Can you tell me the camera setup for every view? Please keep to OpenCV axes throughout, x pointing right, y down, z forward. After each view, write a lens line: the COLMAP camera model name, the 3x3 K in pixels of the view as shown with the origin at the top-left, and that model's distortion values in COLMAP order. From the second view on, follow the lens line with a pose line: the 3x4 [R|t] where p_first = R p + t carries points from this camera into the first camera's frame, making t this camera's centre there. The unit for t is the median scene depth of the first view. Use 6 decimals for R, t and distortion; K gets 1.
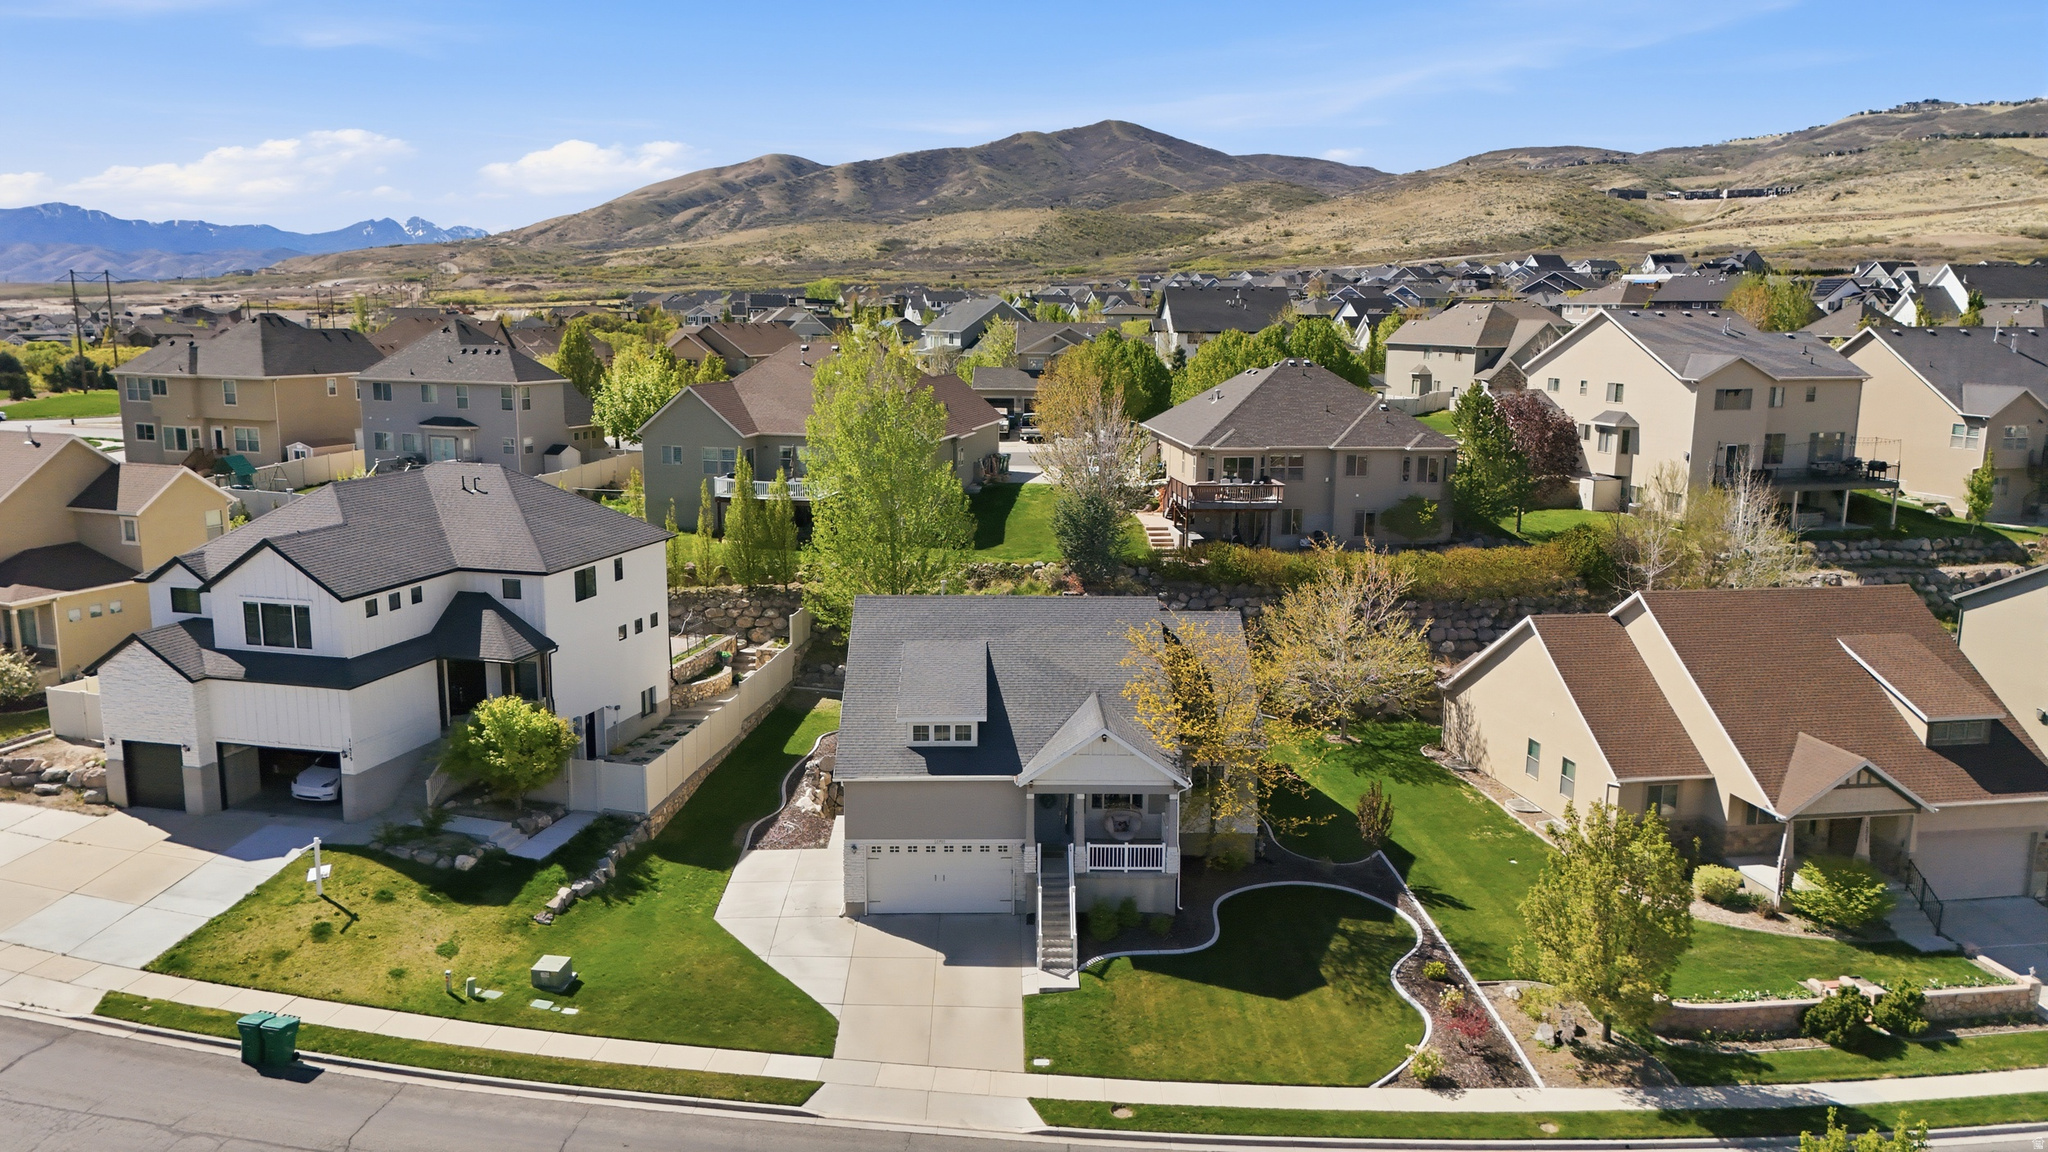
lens RADIAL K [[1504.9, 0, 1024.0], [0, 1504.9, 576.0], [0, 0, 1]] dist [0.084811, -0.091196]
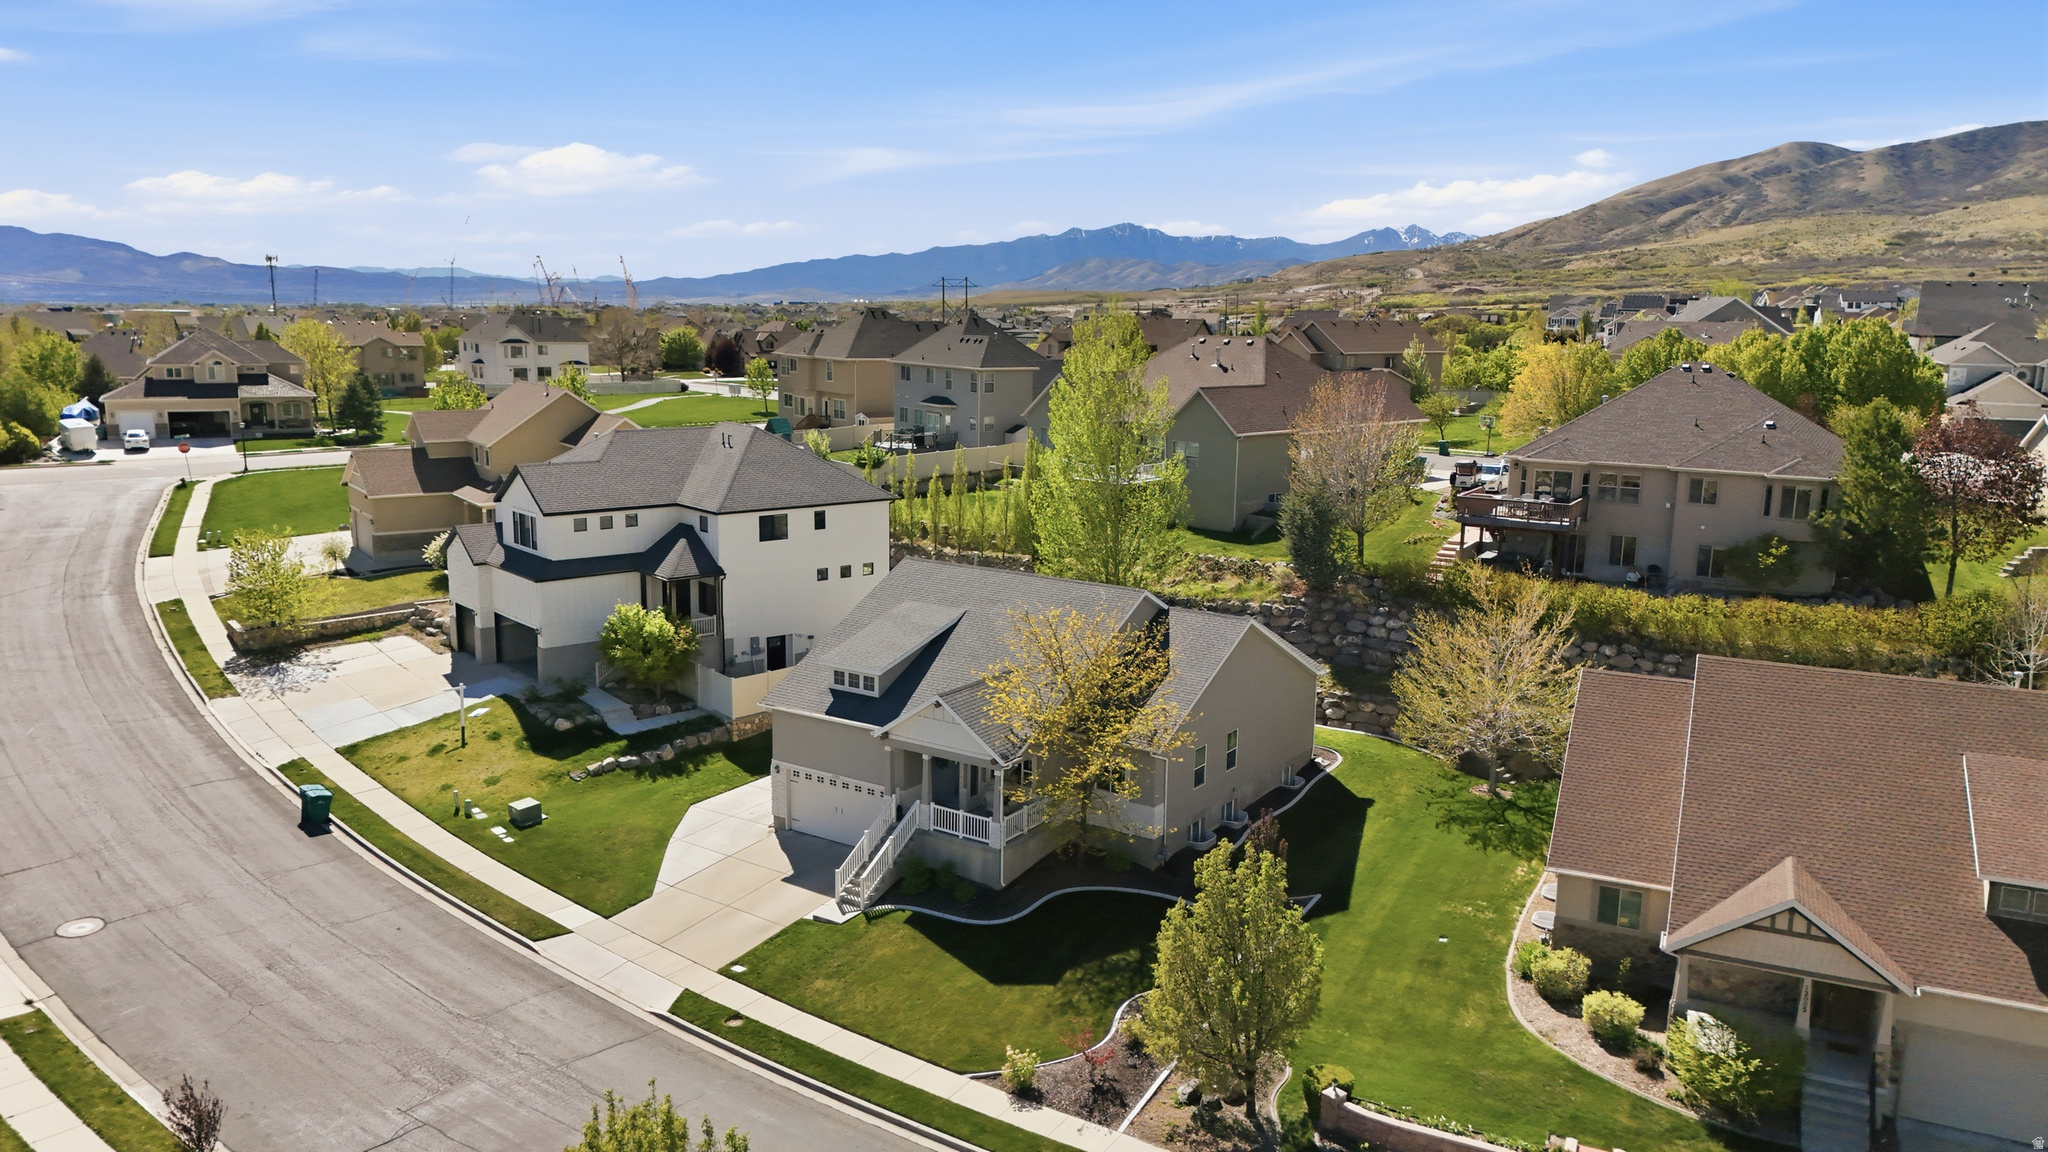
lens RADIAL K [[1504.9, 0, 1024.0], [0, 1504.9, 576.0], [0, 0, 1]] dist [0.084811, -0.091196]
pose [[0.815498, 0.109100, -0.568384, 0.590778], [-0.110766, 0.993339, 0.031746, -0.017827], [0.568062, 0.037069, 0.822151, 0.146524]]
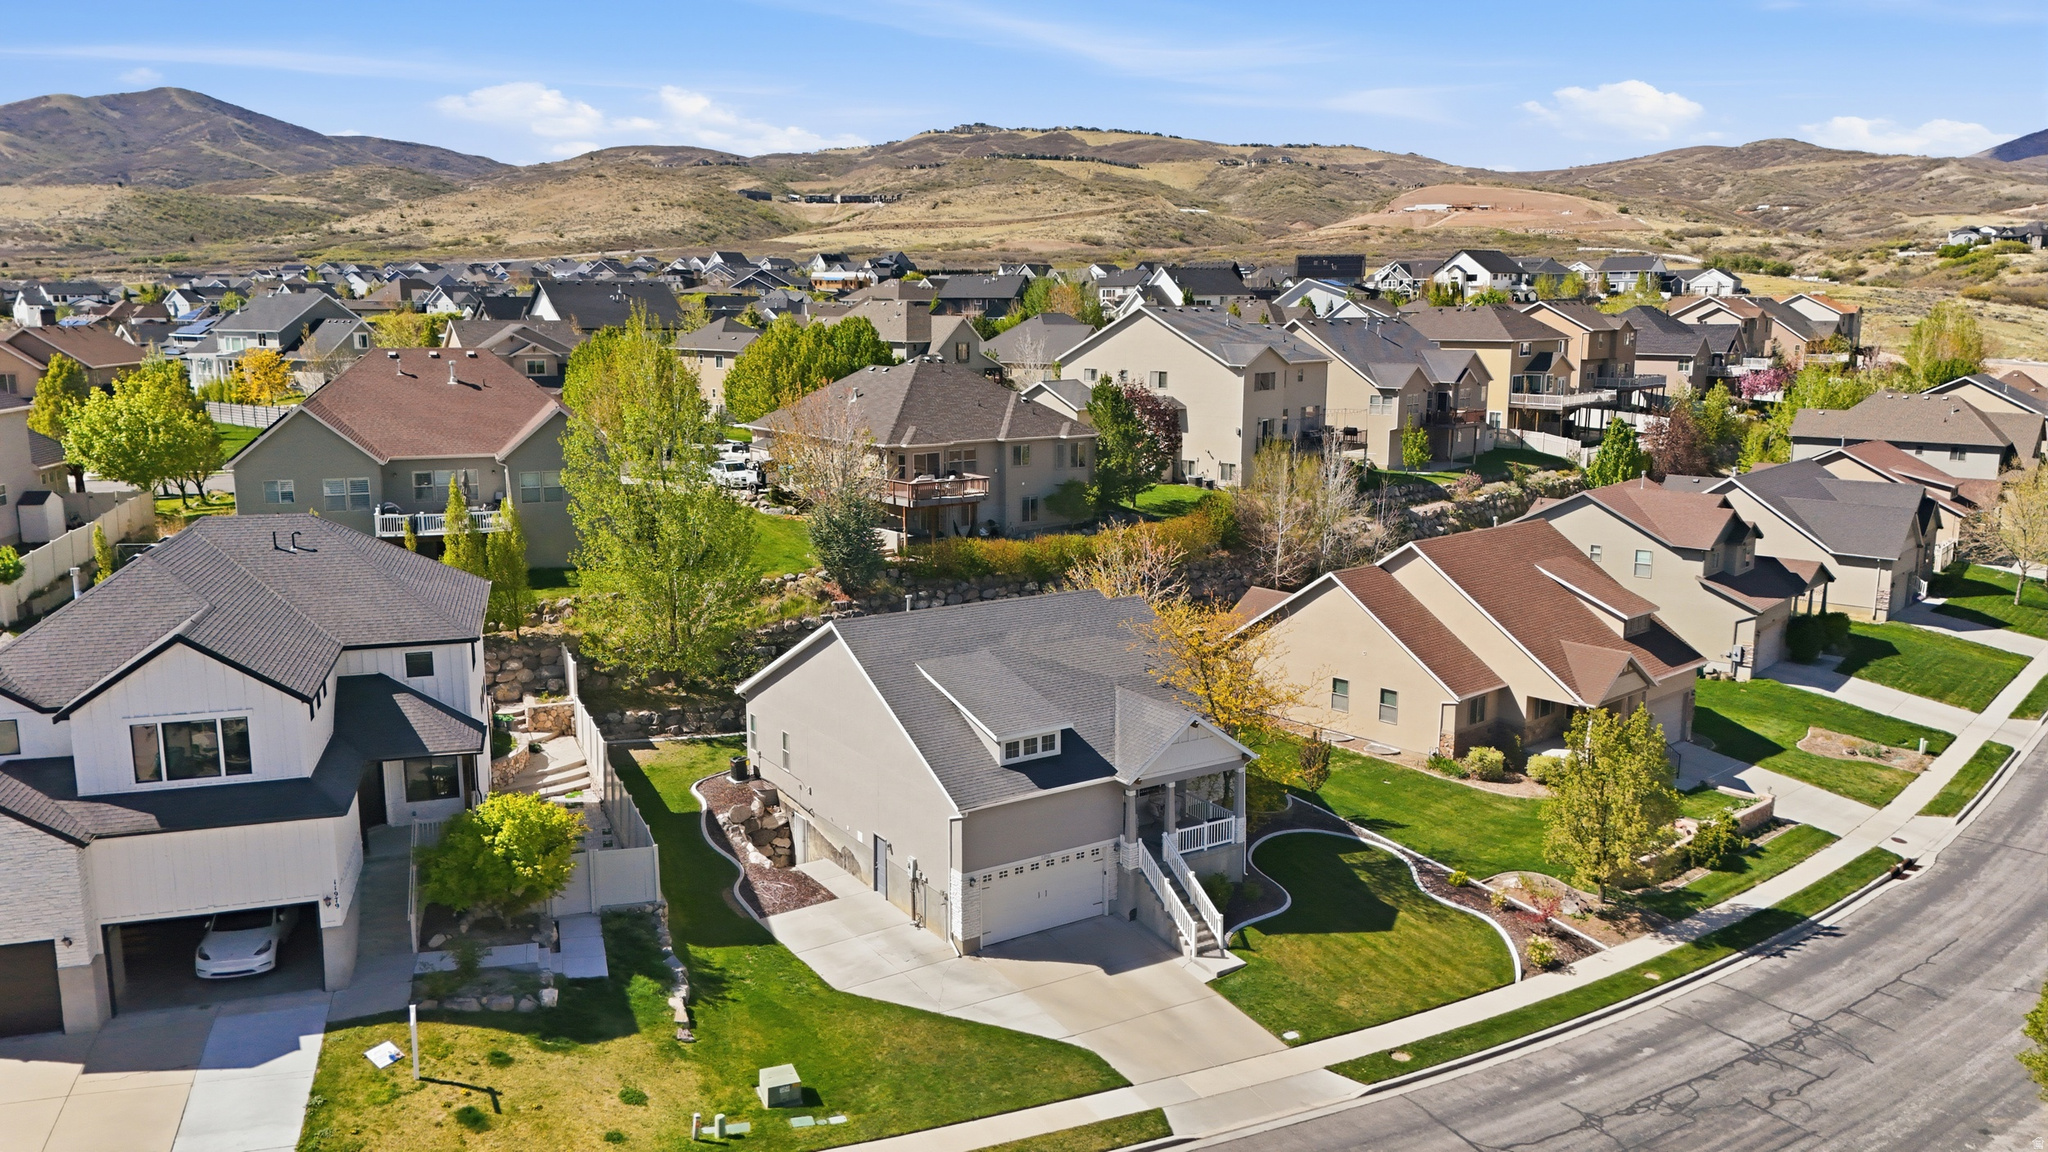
lens RADIAL K [[1504.9, 0, 1024.0], [0, 1504.9, 576.0], [0, 0, 1]] dist [0.084811, -0.091196]
pose [[0.851318, -0.101762, 0.514686, -0.487804], [0.100004, 0.994497, 0.031217, -0.032019], [-0.515030, 0.024895, 0.856810, 0.148126]]
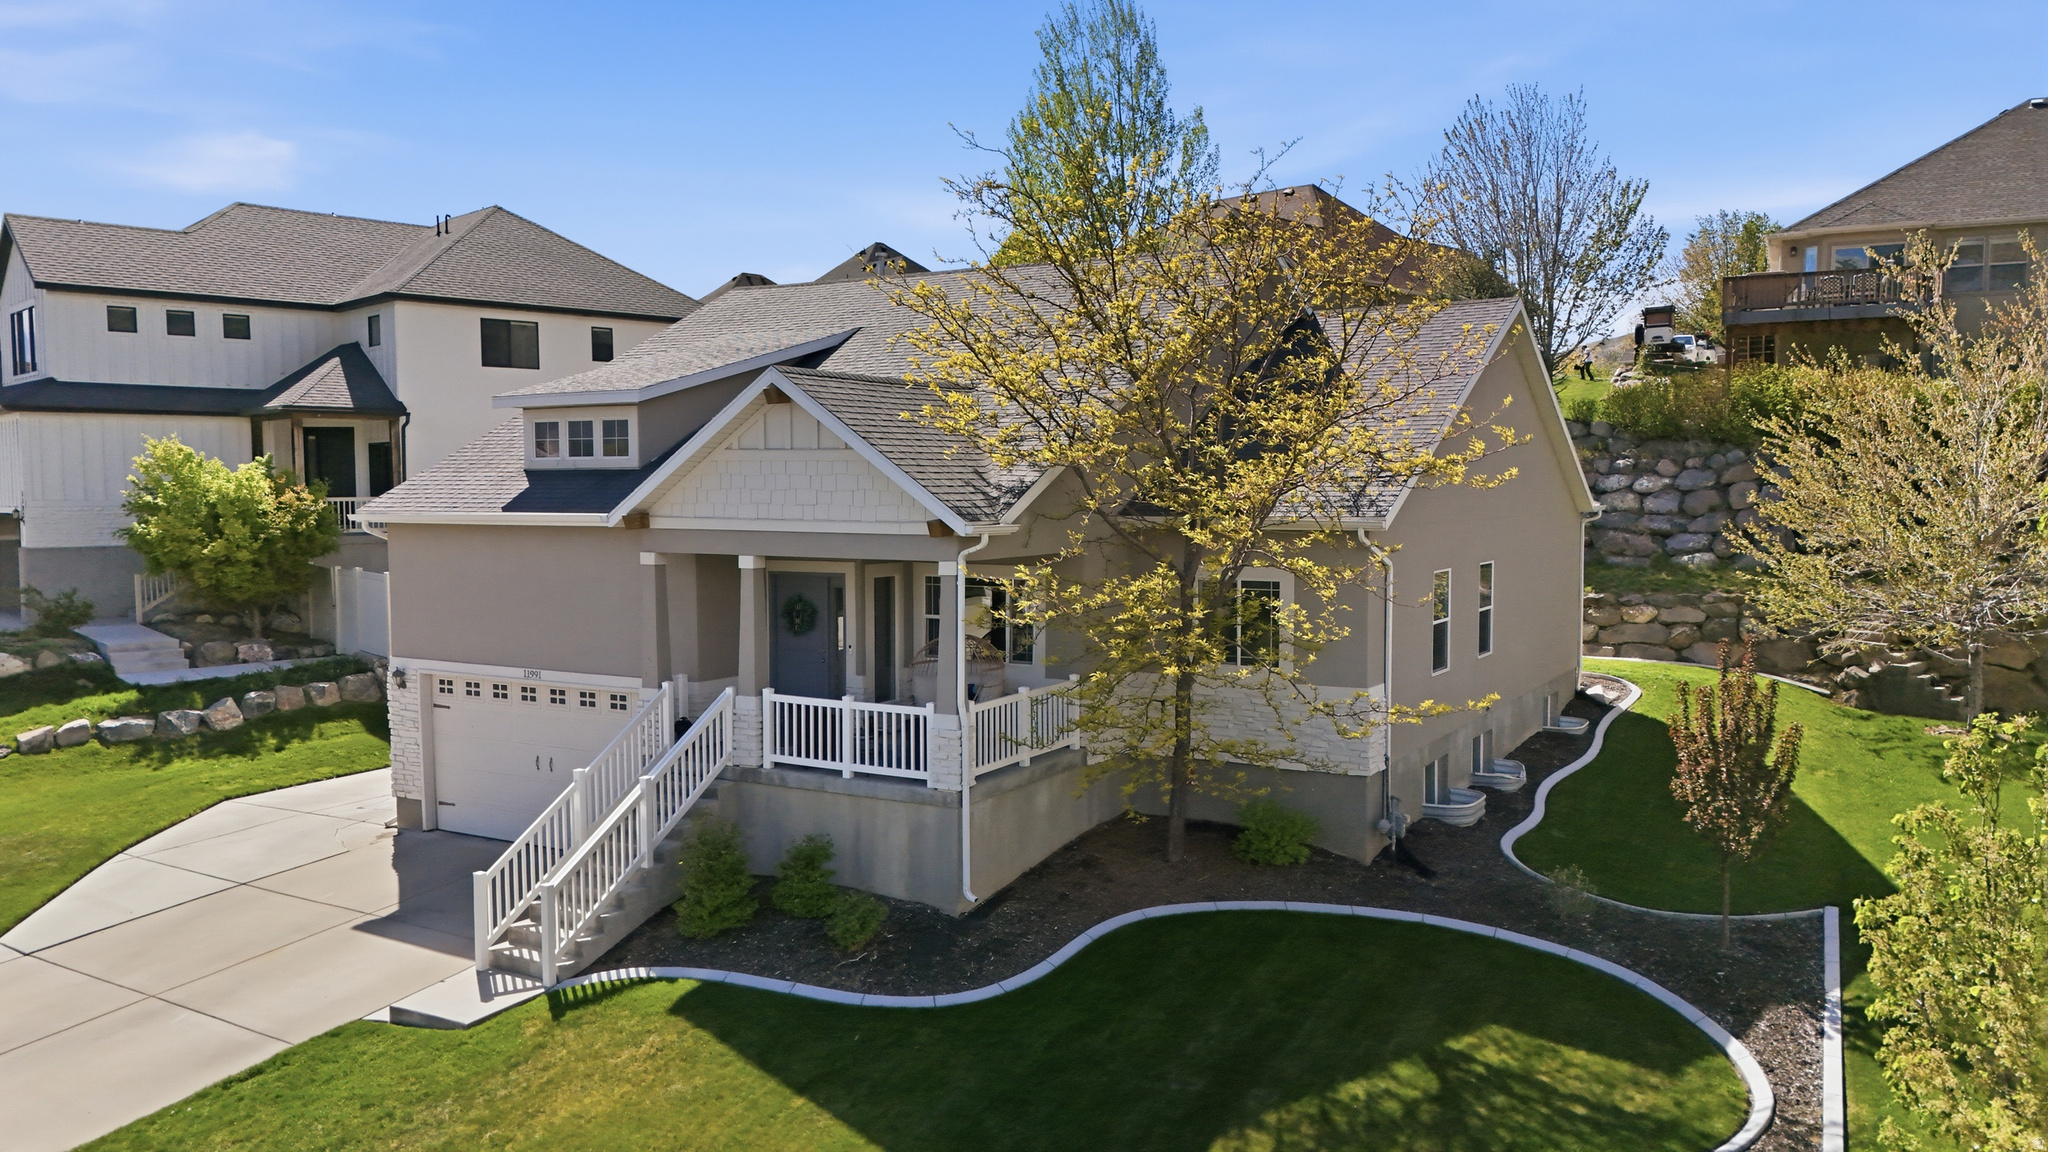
lens RADIAL K [[1504.9, 0, 1024.0], [0, 1504.9, 576.0], [0, 0, 1]] dist [0.084811, -0.091196]
pose [[0.846950, 0.021530, -0.531236, 0.263468], [-0.083810, 0.992094, -0.093410, 0.156737], [0.525024, 0.123637, 0.842059, 0.619944]]
